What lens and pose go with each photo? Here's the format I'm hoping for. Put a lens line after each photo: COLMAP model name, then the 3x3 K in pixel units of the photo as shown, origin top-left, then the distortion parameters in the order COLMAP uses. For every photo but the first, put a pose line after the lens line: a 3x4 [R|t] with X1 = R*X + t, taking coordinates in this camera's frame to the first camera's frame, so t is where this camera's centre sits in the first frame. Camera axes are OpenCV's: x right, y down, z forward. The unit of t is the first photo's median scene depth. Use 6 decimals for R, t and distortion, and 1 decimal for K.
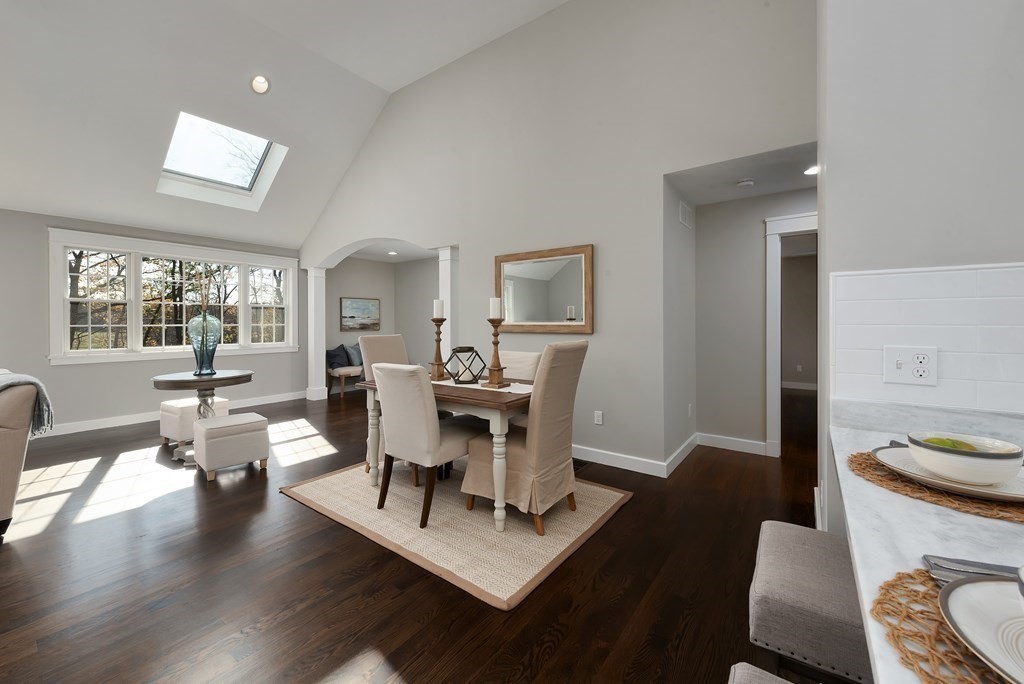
lens RADIAL K [[421.6, 0, 507.1], [0, 421.6, 323.0], [0, 0, 1]] dist [0.002529, -0.000315]
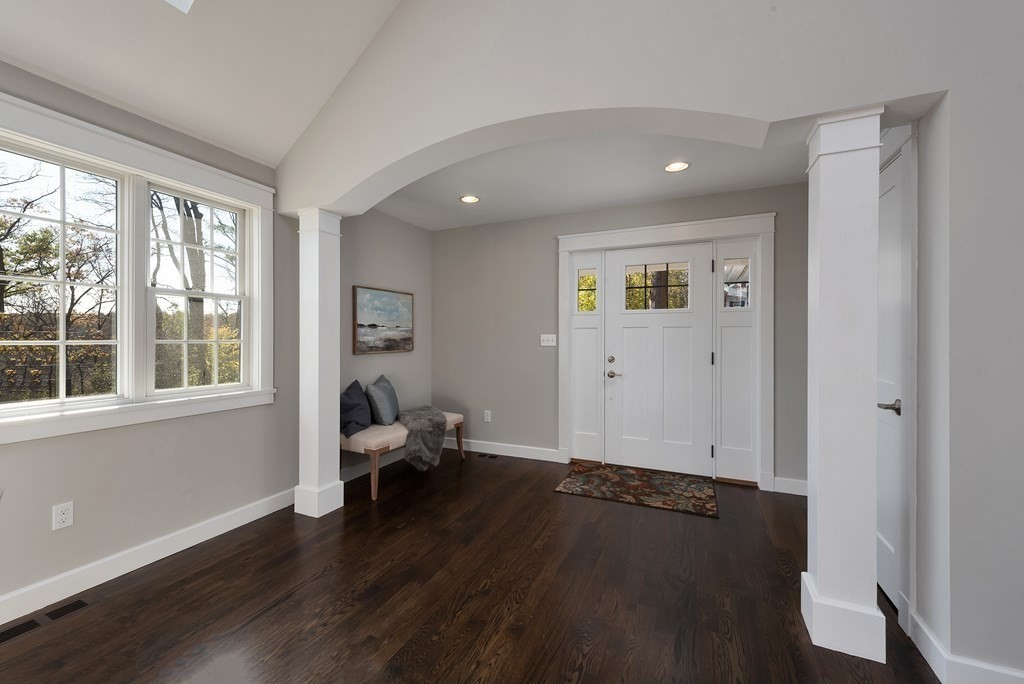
lens RADIAL K [[421.6, 0, 512.2], [0, 421.6, 340.6], [0, 0, 1]] dist [0.002529, -0.000315]
pose [[0.976687, -0.001046, 0.214665, -0.319242], [-0.000370, 0.999978, 0.006553, 0.000301], [-0.214667, -0.006480, 0.976666, 0.478377]]
